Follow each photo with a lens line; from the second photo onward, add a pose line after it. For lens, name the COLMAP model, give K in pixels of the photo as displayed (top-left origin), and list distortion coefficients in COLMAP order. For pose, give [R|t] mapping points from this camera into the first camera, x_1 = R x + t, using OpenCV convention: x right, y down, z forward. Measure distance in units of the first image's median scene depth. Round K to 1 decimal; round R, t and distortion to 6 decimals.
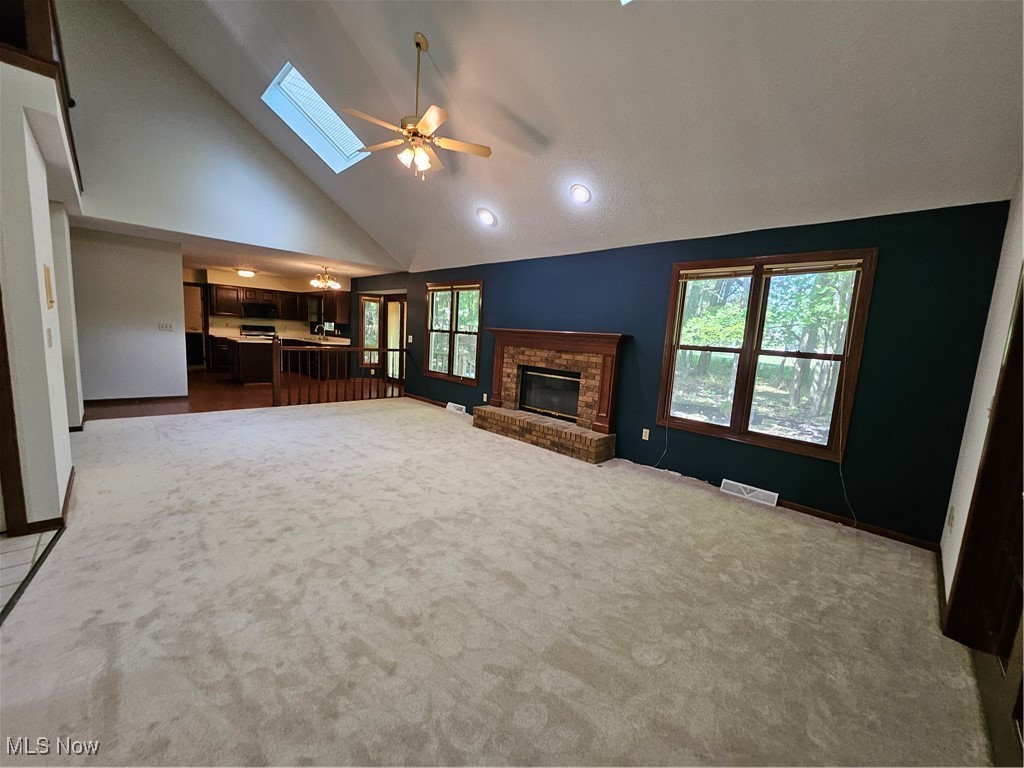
lens RADIAL K [[405.4, 0, 520.1], [0, 405.4, 387.8], [0, 0, 1]] dist [-0.002929, 0.000127]
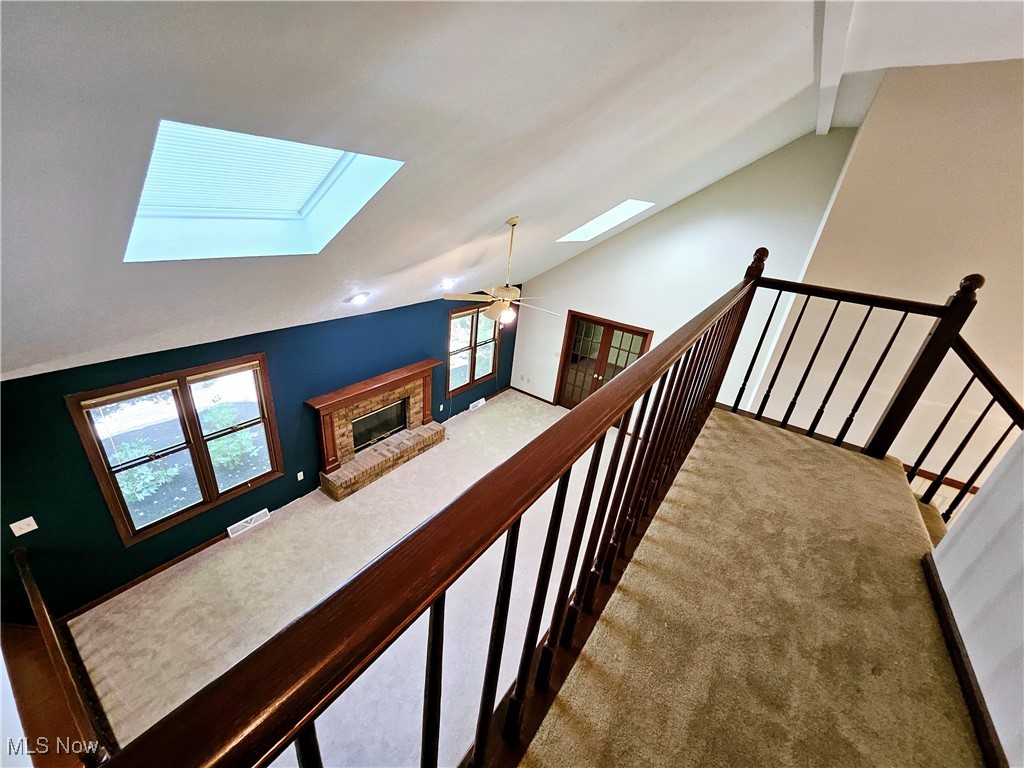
lens RADIAL K [[405.4, 0, 508.9], [0, 405.4, 386.1], [0, 0, 1]] dist [-0.002929, 0.000127]
pose [[-0.165526, -0.488247, 0.856864, -1.034128], [0.014003, 0.867598, 0.497068, -0.724615], [-0.986106, 0.094277, -0.136774, 0.855657]]
